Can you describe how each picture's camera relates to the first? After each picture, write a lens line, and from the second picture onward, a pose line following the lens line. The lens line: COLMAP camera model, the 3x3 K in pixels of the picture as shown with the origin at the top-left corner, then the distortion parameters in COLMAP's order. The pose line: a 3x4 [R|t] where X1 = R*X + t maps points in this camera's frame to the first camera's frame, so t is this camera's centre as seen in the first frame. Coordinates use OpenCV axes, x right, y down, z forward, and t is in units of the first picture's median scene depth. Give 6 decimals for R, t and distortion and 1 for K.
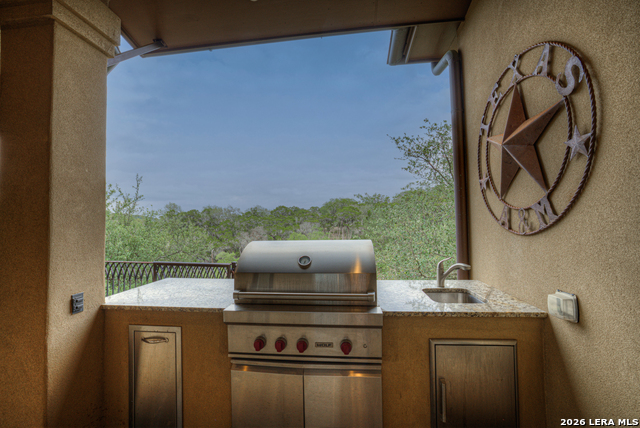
lens RADIAL K [[275.7, 0, 316.4], [0, 275.7, 212.7], [0, 0, 1]] dist [-0.043466, 0.015601]
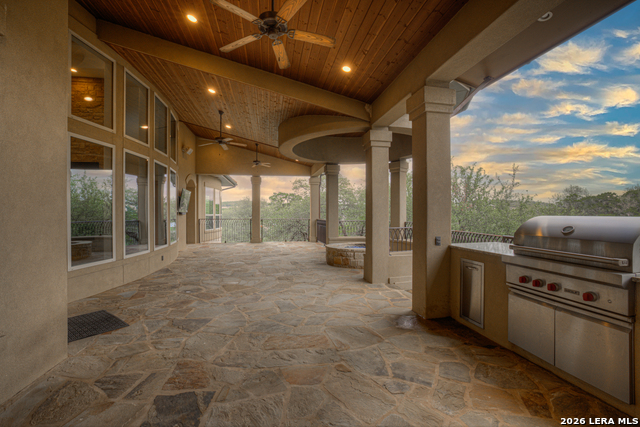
lens RADIAL K [[275.7, 0, 316.4], [0, 275.7, 212.2], [0, 0, 1]] dist [-0.043466, 0.015601]
pose [[0.296586, 0.017483, -0.954846, 0.860755], [0.027481, 0.999262, 0.026832, 0.028627], [0.954611, -0.034198, 0.295887, -0.531283]]
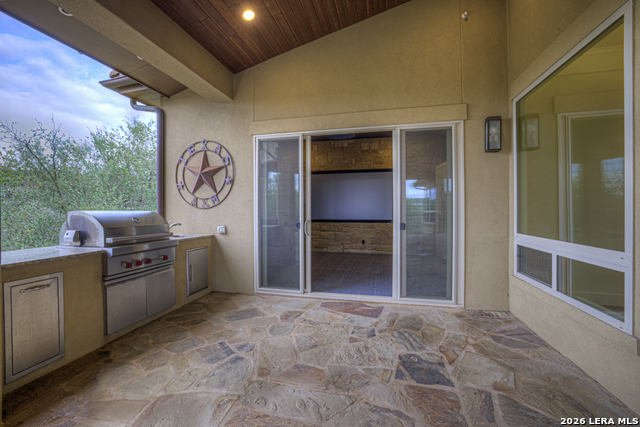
lens RADIAL K [[275.7, 0, 316.4], [0, 275.7, 212.2], [0, 0, 1]] dist [-0.043466, 0.015601]
pose [[0.113289, 0.015275, 0.993445, -1.774544], [-0.027323, 0.999552, -0.012253, 0.121027], [-0.993186, -0.025755, 0.113656, -0.393532]]
